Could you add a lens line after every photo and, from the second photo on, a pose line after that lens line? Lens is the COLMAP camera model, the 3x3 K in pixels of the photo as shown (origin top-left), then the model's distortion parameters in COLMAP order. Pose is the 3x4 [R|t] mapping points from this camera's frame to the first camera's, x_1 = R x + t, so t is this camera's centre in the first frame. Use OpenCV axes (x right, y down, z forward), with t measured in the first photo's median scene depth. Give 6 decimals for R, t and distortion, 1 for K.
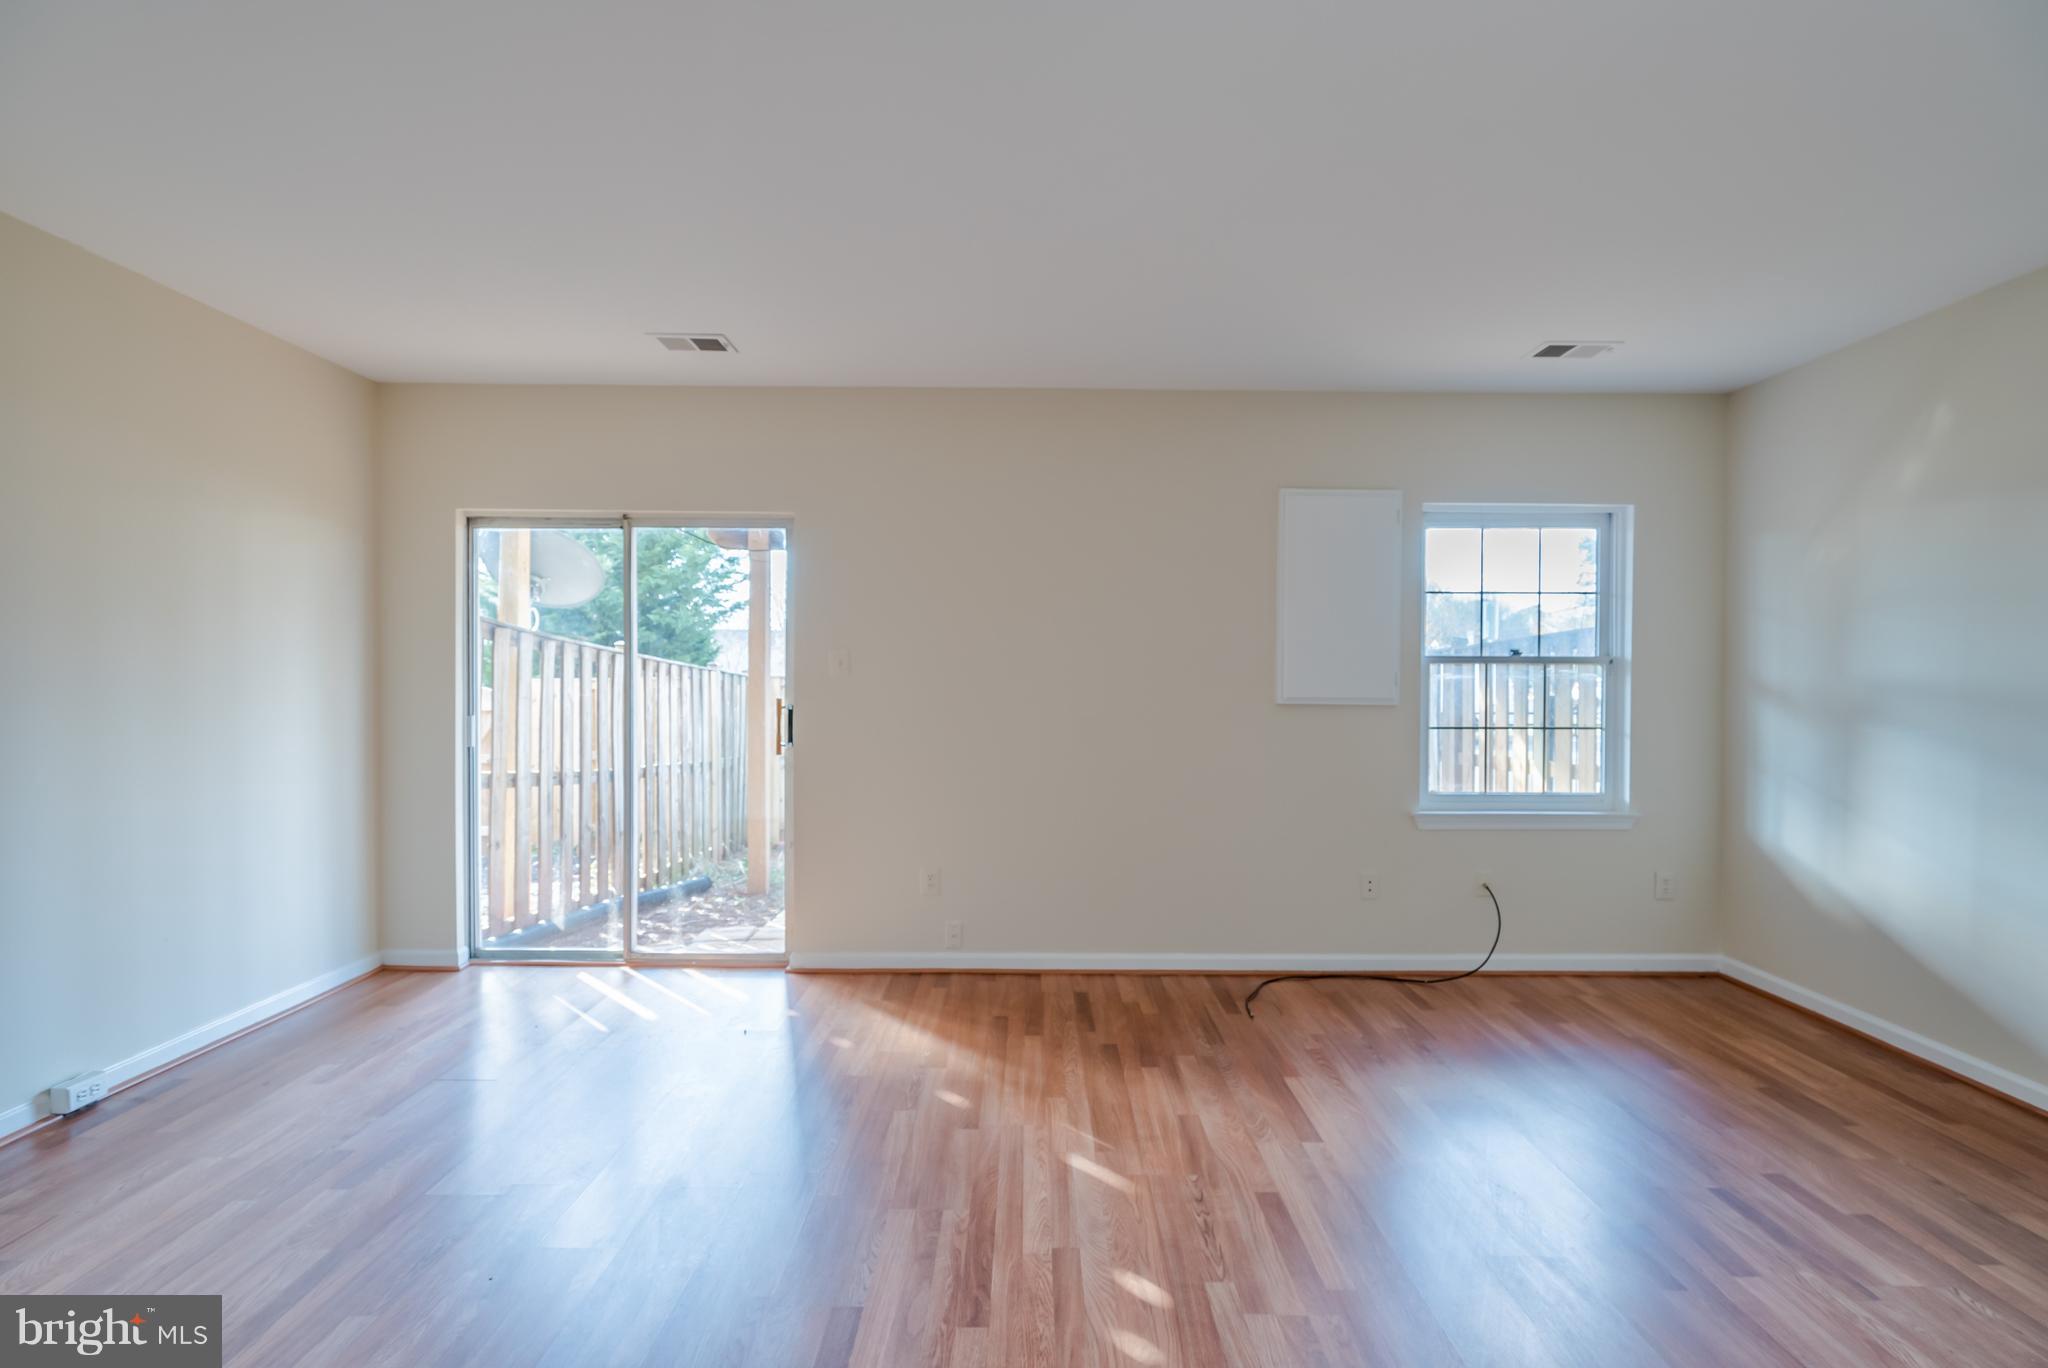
lens RADIAL K [[928.7, 0, 977.0], [0, 928.7, 674.1], [0, 0, 1]] dist [-0.004597, 0.001208]
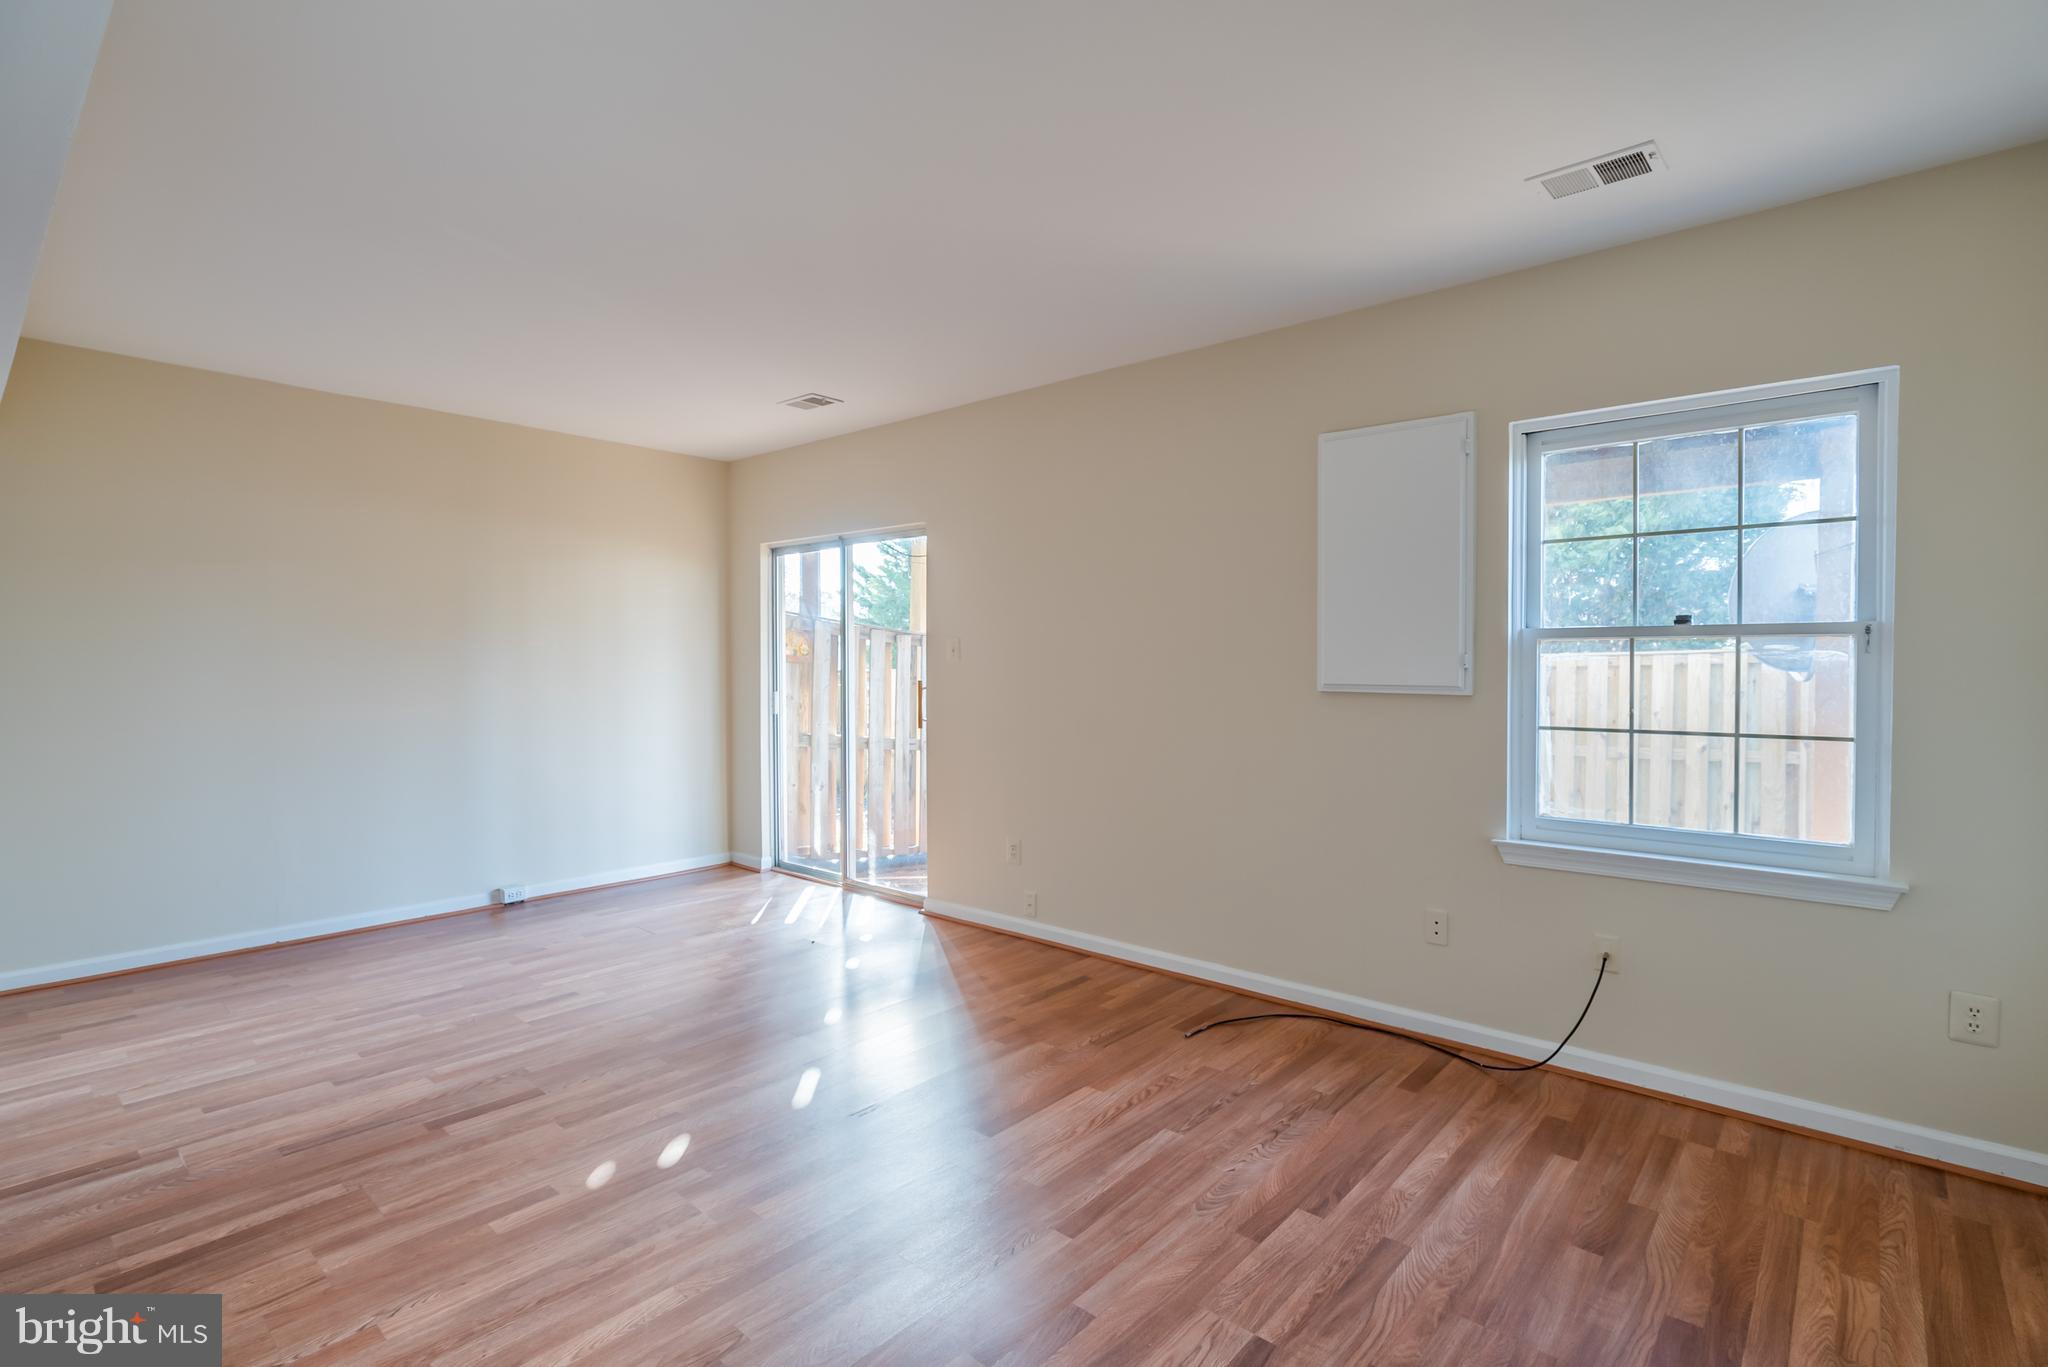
lens RADIAL K [[928.7, 0, 992.2], [0, 928.7, 667.1], [0, 0, 1]] dist [-0.004597, 0.001208]
pose [[0.757800, -0.001939, -0.652484, 0.670129], [0.006866, 0.999964, 0.005003, 0.004030], [0.652451, -0.008271, 0.757786, 0.175771]]
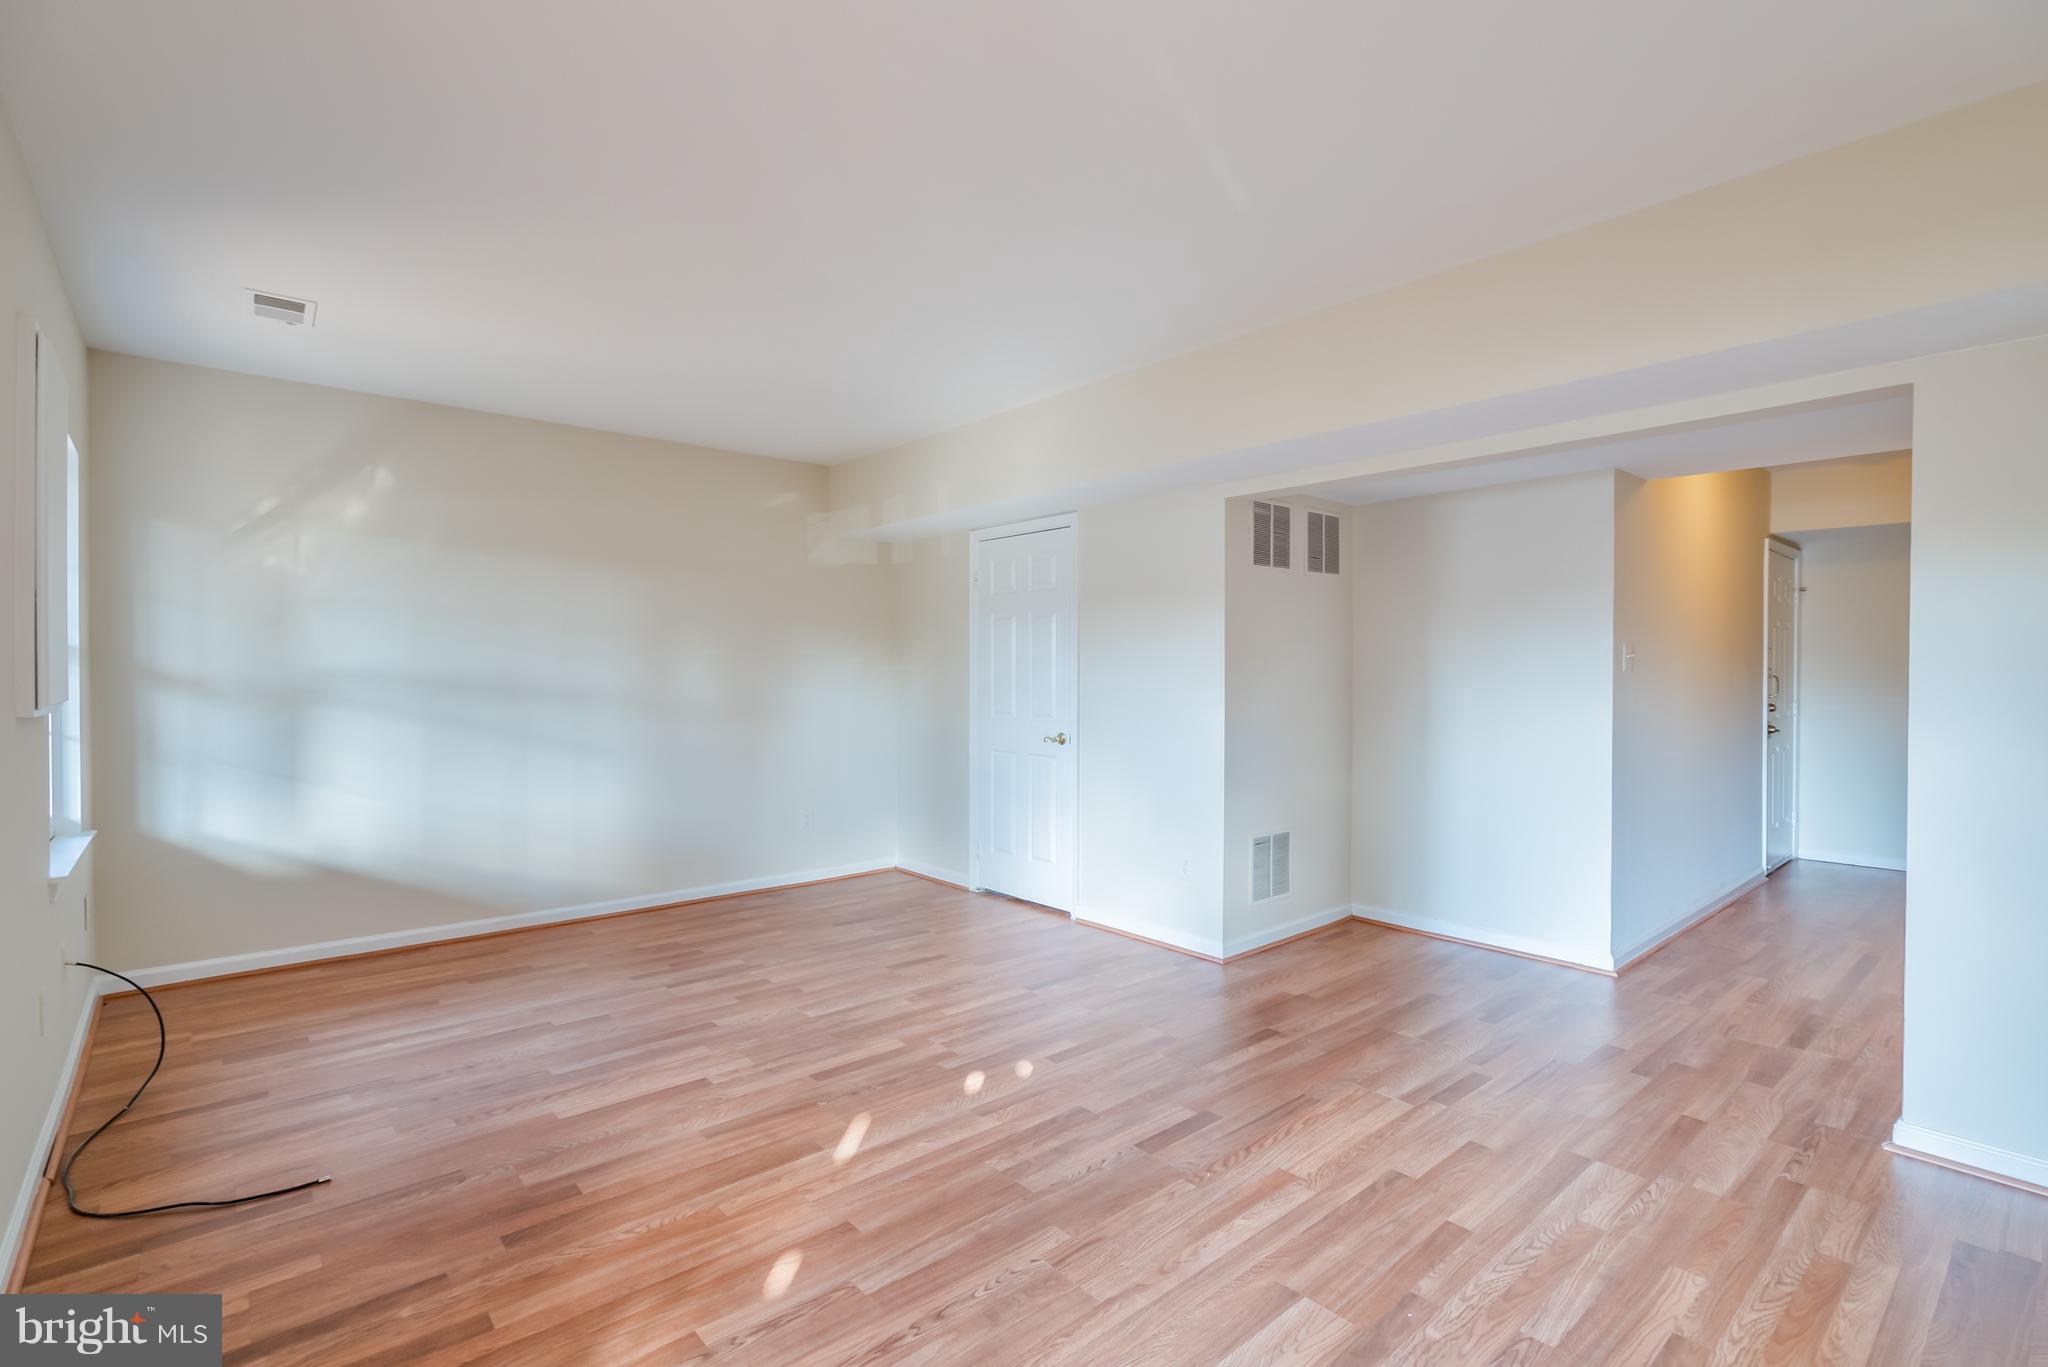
lens RADIAL K [[928.7, 0, 1043.9], [0, 928.7, 679.1], [0, 0, 1]] dist [-0.004597, 0.001208]
pose [[-0.700053, -0.010827, 0.714009, -0.478434], [-0.007073, 0.999941, 0.008228, 0.003014], [-0.714056, 0.000709, -0.700088, 0.992032]]
